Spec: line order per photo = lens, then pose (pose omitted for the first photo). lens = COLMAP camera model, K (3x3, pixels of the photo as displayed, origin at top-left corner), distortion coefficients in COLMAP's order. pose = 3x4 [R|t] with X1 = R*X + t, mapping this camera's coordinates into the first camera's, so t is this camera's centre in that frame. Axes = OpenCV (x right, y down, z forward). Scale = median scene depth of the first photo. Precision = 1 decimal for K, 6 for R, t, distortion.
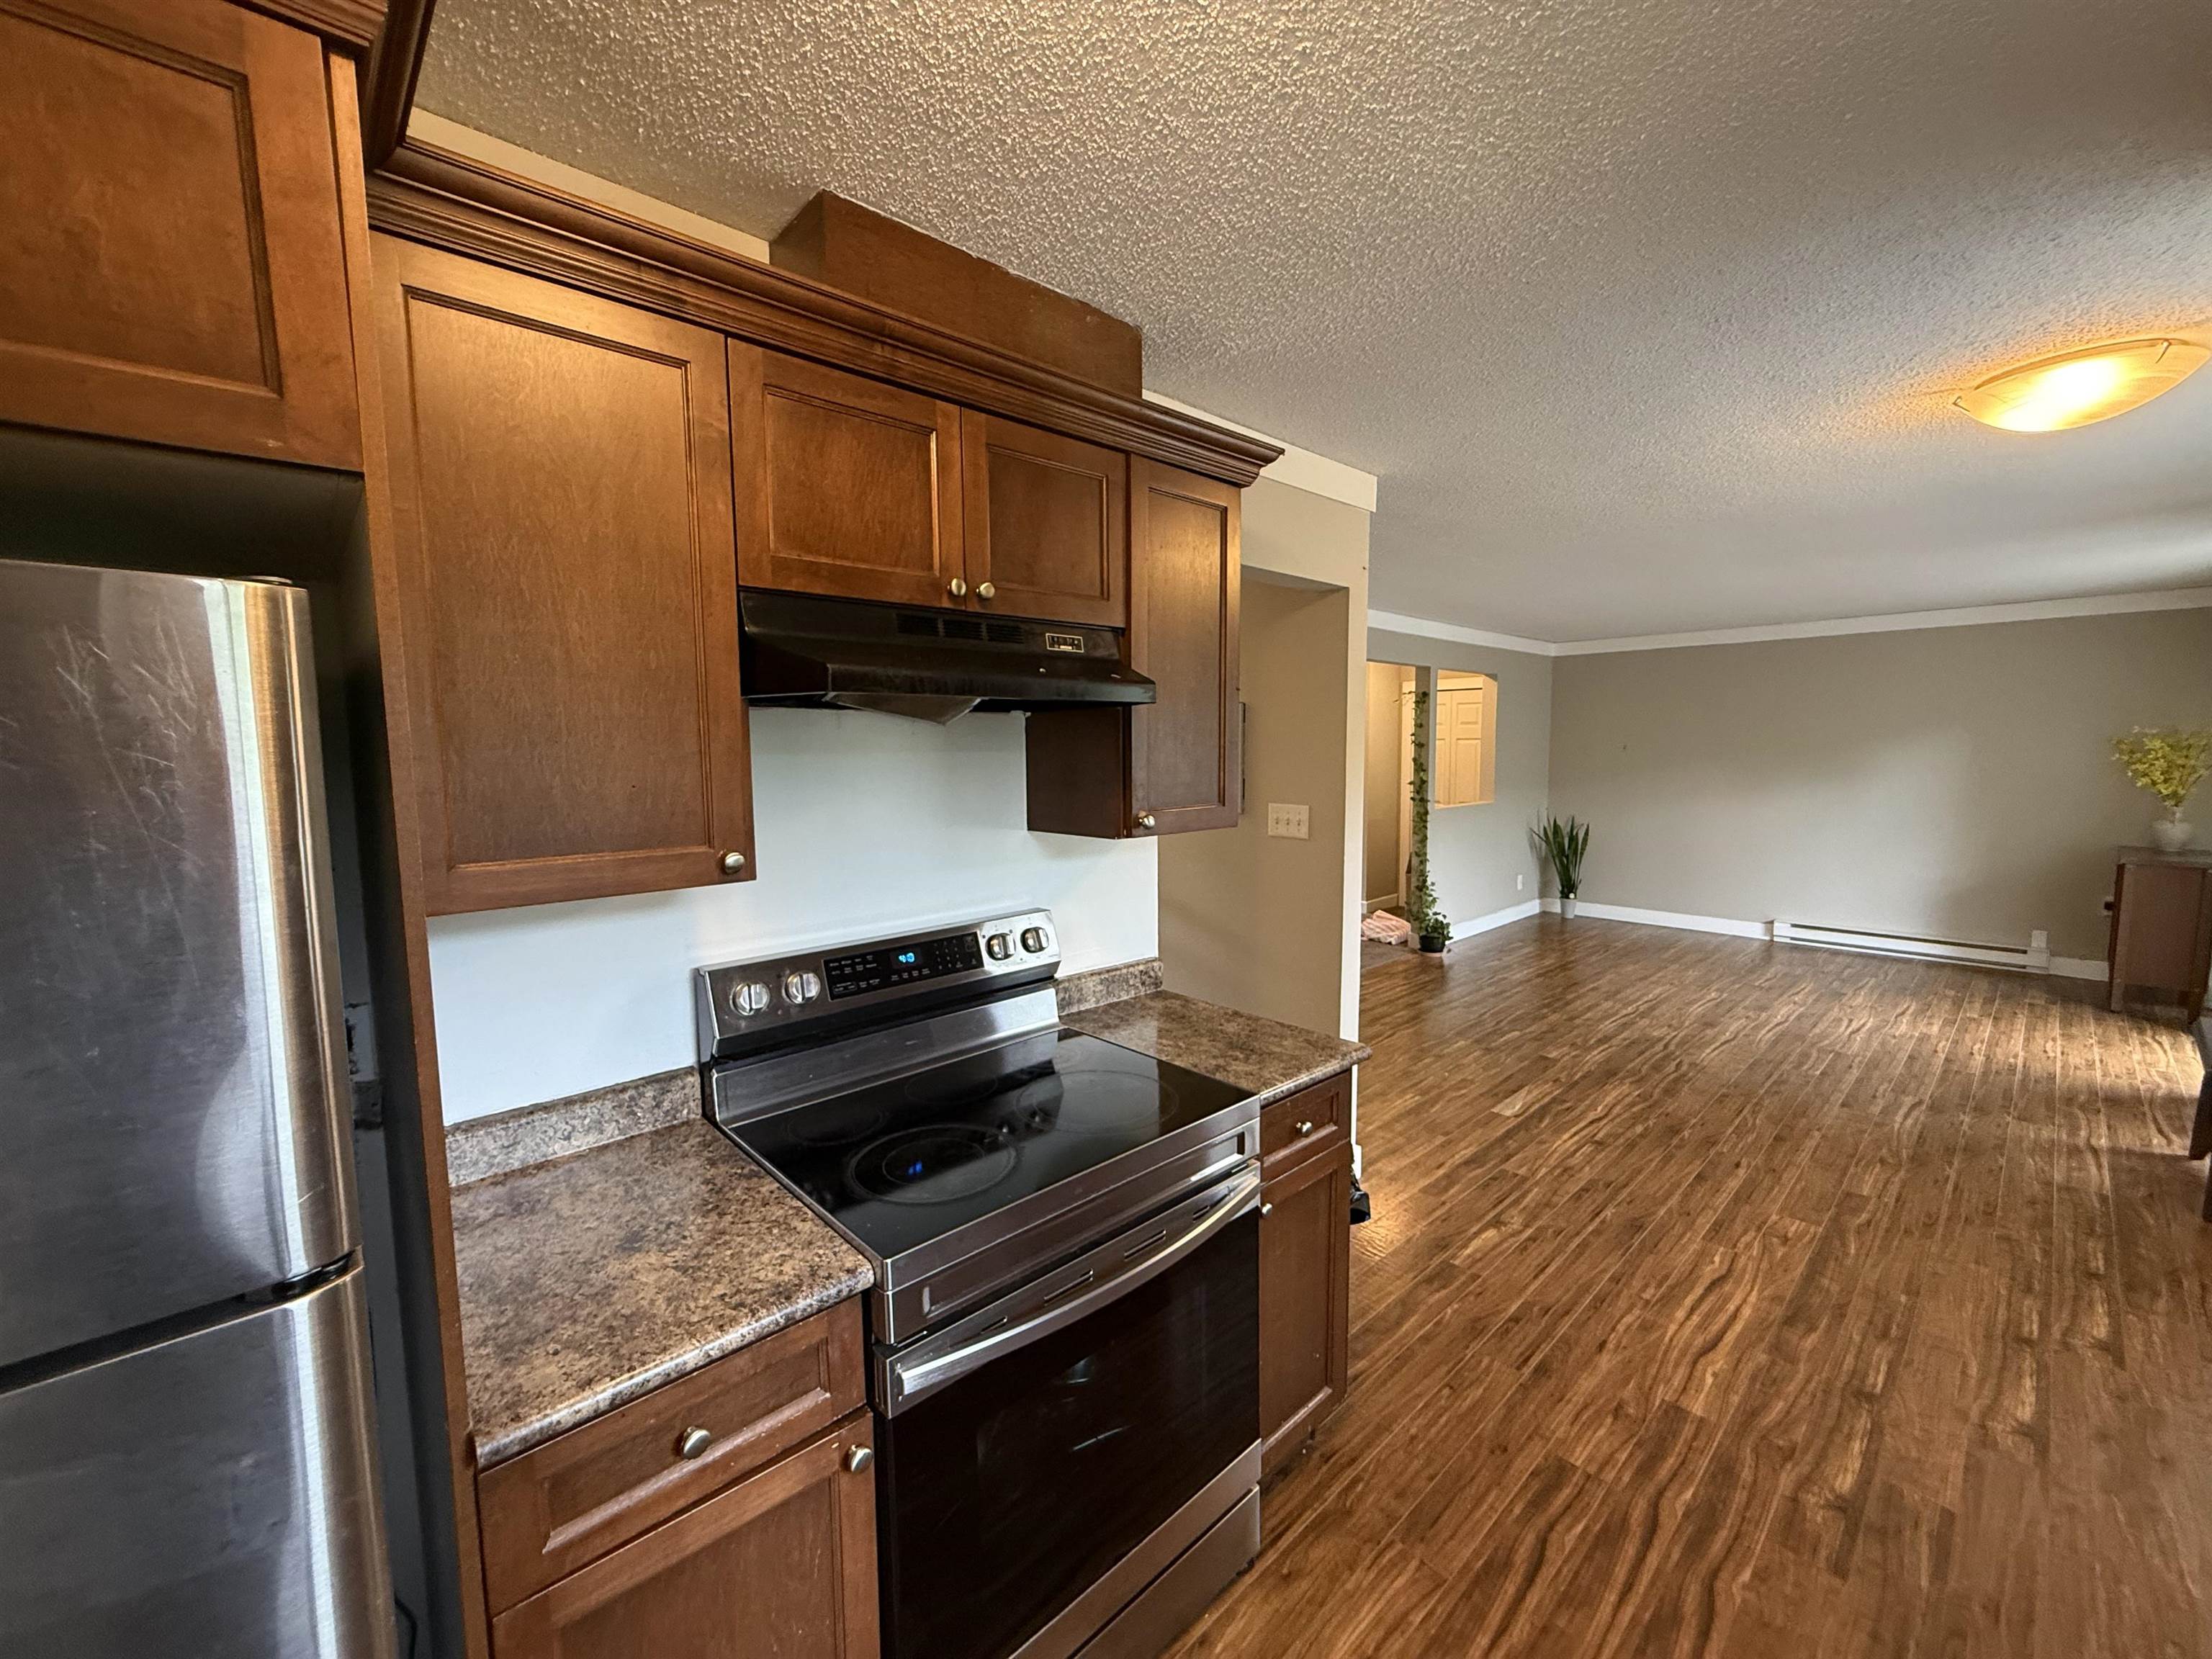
lens RADIAL K [[882.6, 0, 1099.9], [0, 882.6, 827.1], [0, 0, 1]] dist [-0.001052, 0.000551]
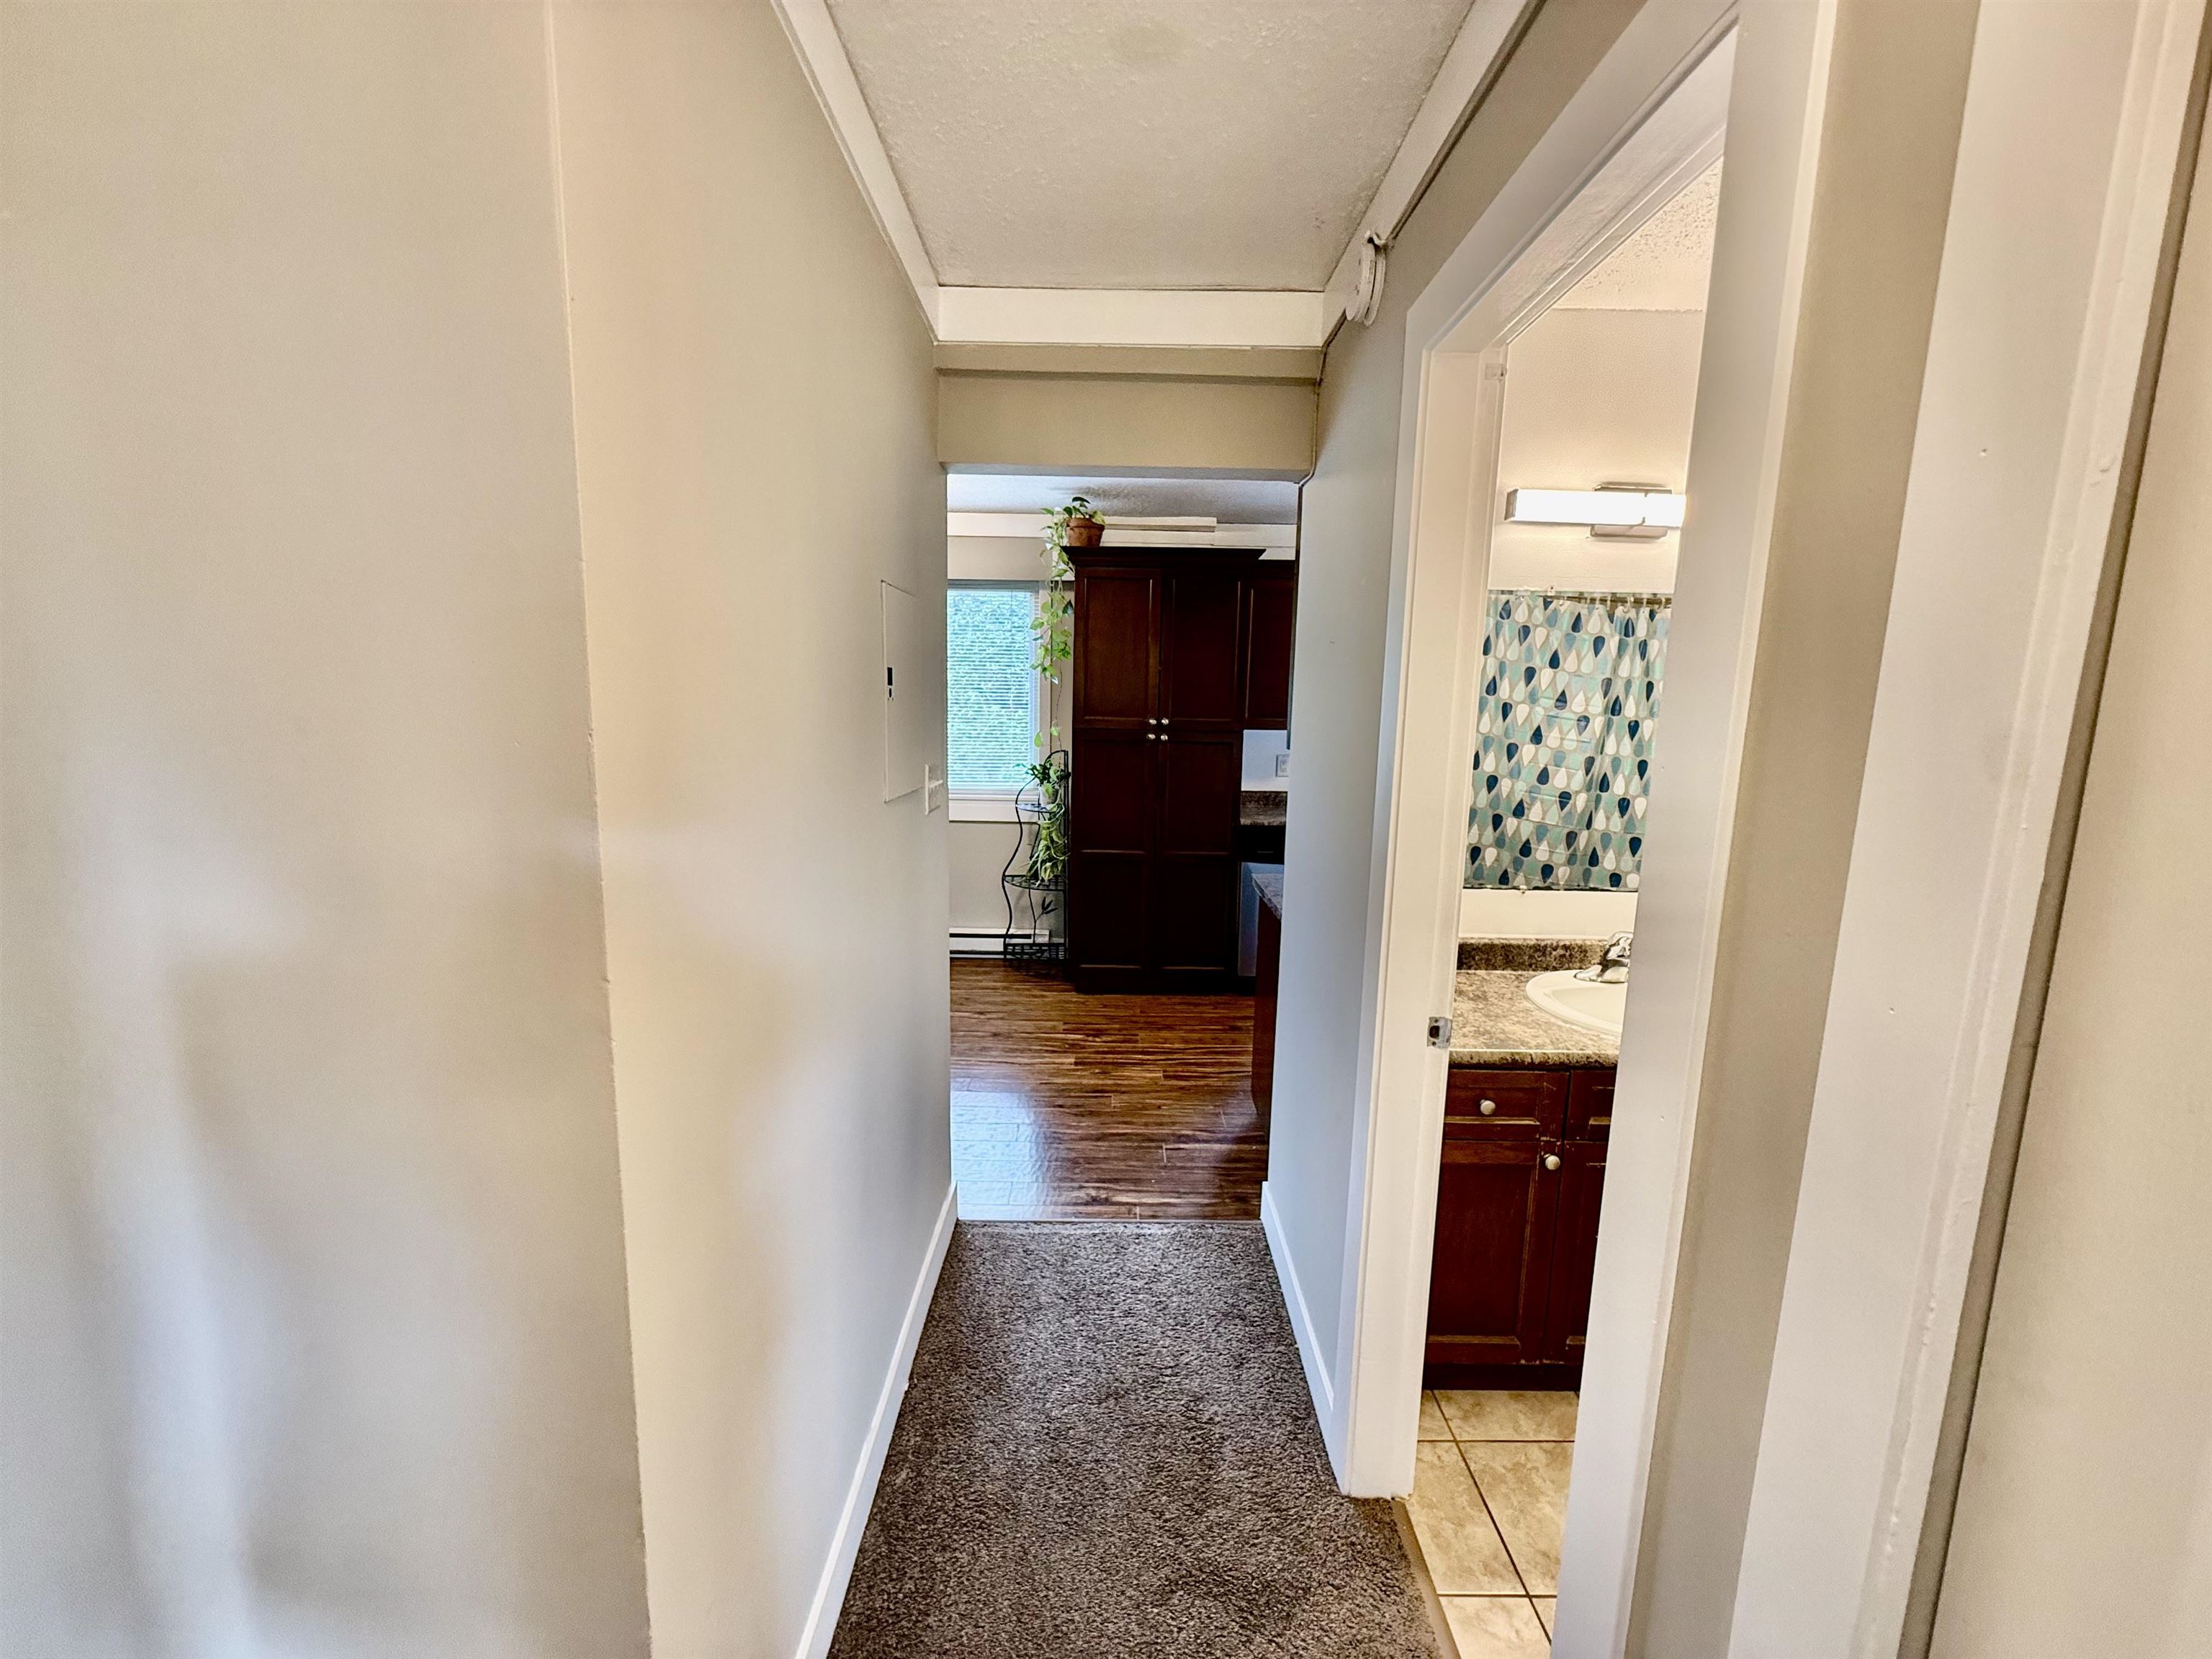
lens RADIAL K [[882.6, 0, 1121.8], [0, 882.6, 838.5], [0, 0, 1]] dist [-0.001052, 0.000551]
pose [[-0.742818, -0.113458, 0.659809, -0.349262], [0.046096, 0.974529, 0.219471, -0.110379], [-0.667904, 0.193442, -0.718668, 1.388770]]
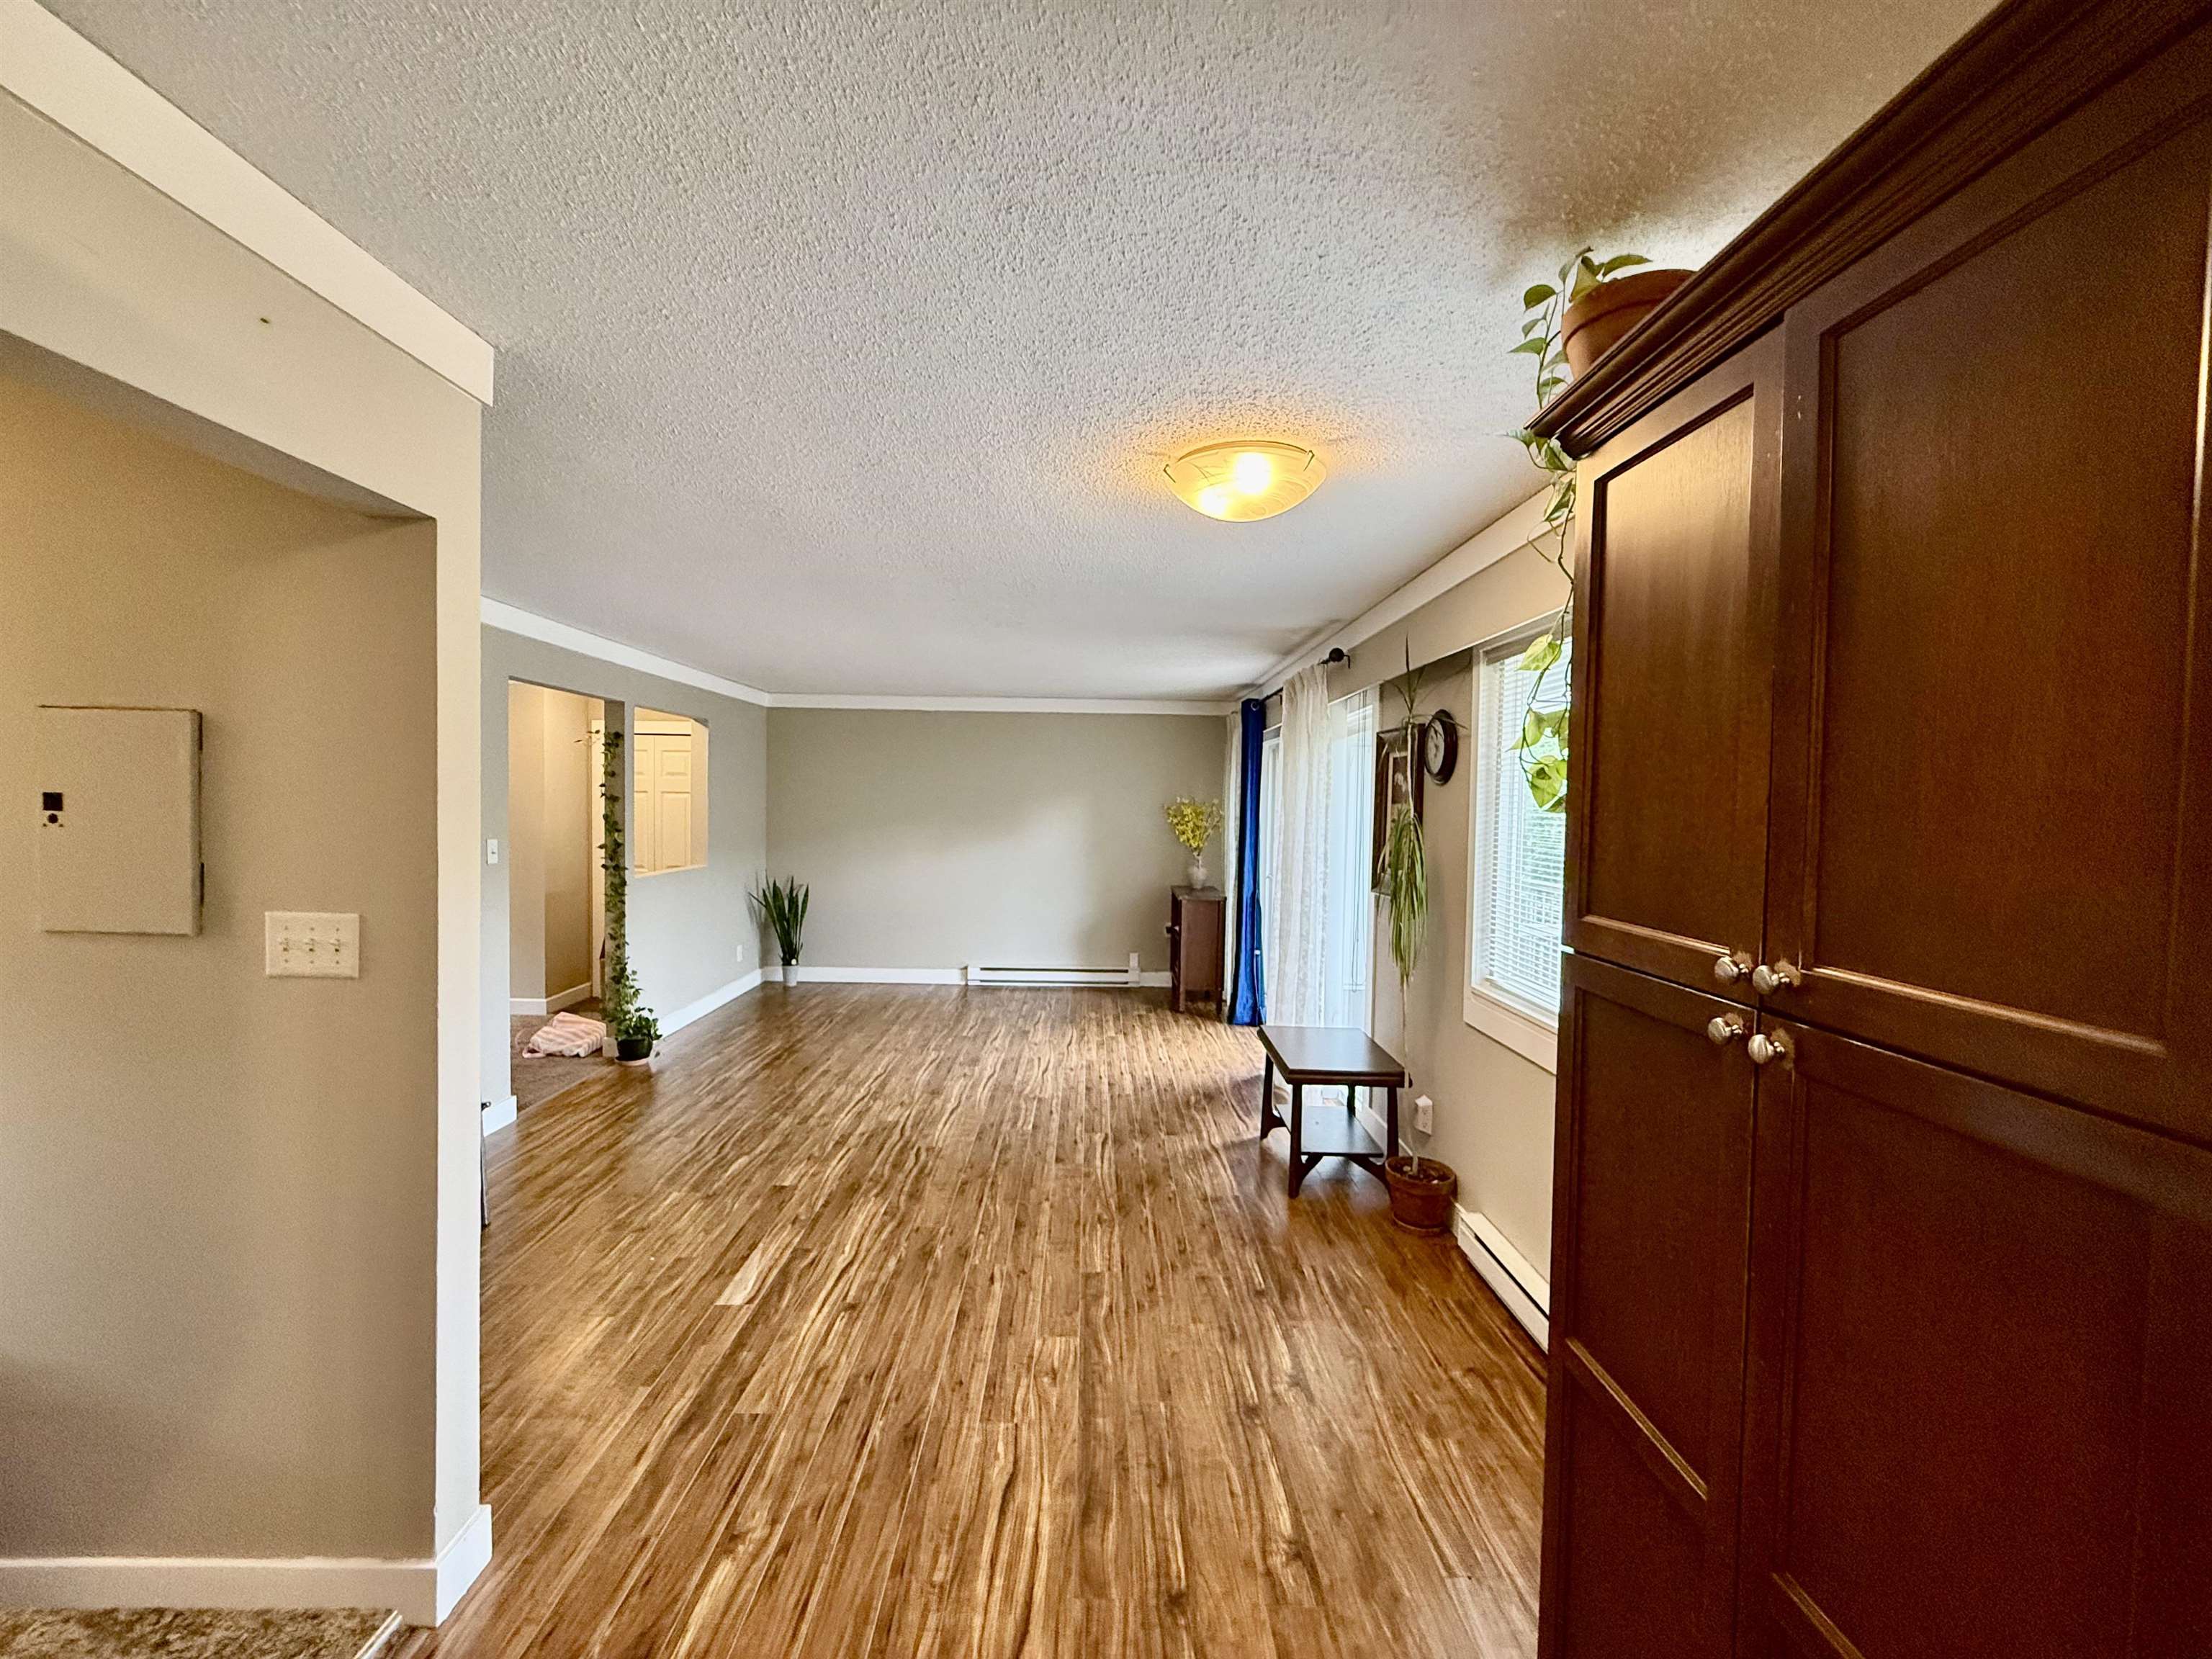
lens RADIAL K [[882.6, 0, 1100.1], [0, 882.6, 826.6], [0, 0, 1]] dist [-0.001052, 0.000551]
pose [[0.668688, -0.000752, 0.743542, 0.135780], [0.045204, 0.998191, -0.039644, -0.034089], [-0.742167, 0.060121, 0.667513, 0.302742]]
